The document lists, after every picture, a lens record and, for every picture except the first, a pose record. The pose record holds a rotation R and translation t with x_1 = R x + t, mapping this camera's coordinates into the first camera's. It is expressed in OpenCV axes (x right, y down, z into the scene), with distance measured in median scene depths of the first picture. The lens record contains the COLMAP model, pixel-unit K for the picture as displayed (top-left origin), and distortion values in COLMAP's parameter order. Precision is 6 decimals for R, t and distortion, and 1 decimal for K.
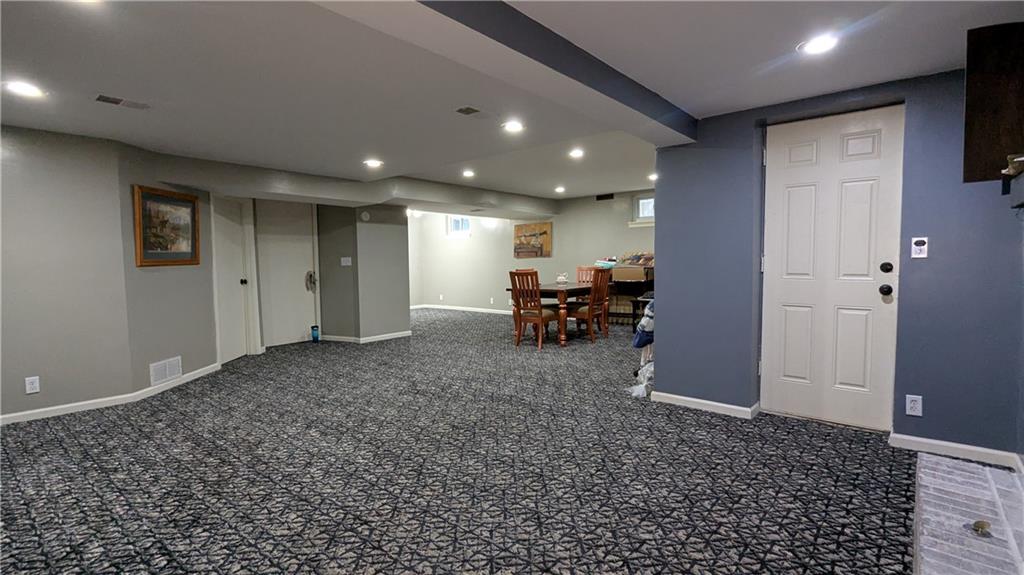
lens RADIAL K [[464.2, 0, 512.0], [0, 464.2, 287.5], [0, 0, 1]] dist [0.000079, 0.001419]
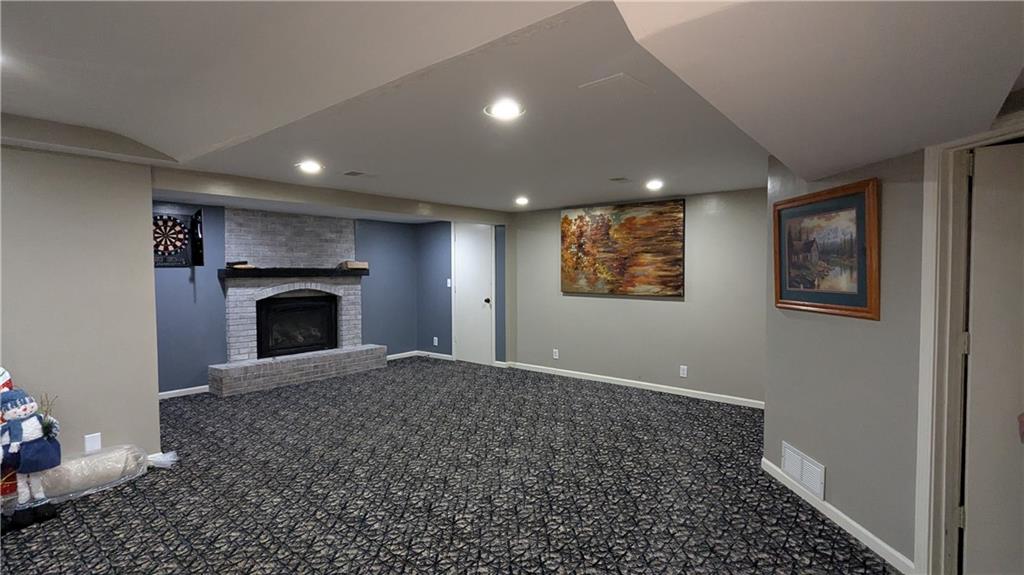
lens RADIAL K [[464.2, 0, 512.0], [0, 464.2, 287.5], [0, 0, 1]] dist [0.000079, 0.001419]
pose [[-0.999695, 0.018378, -0.016475, -0.319908], [0.016576, 0.994486, 0.103547, -0.152433], [0.018287, 0.103242, -0.994488, 1.612963]]
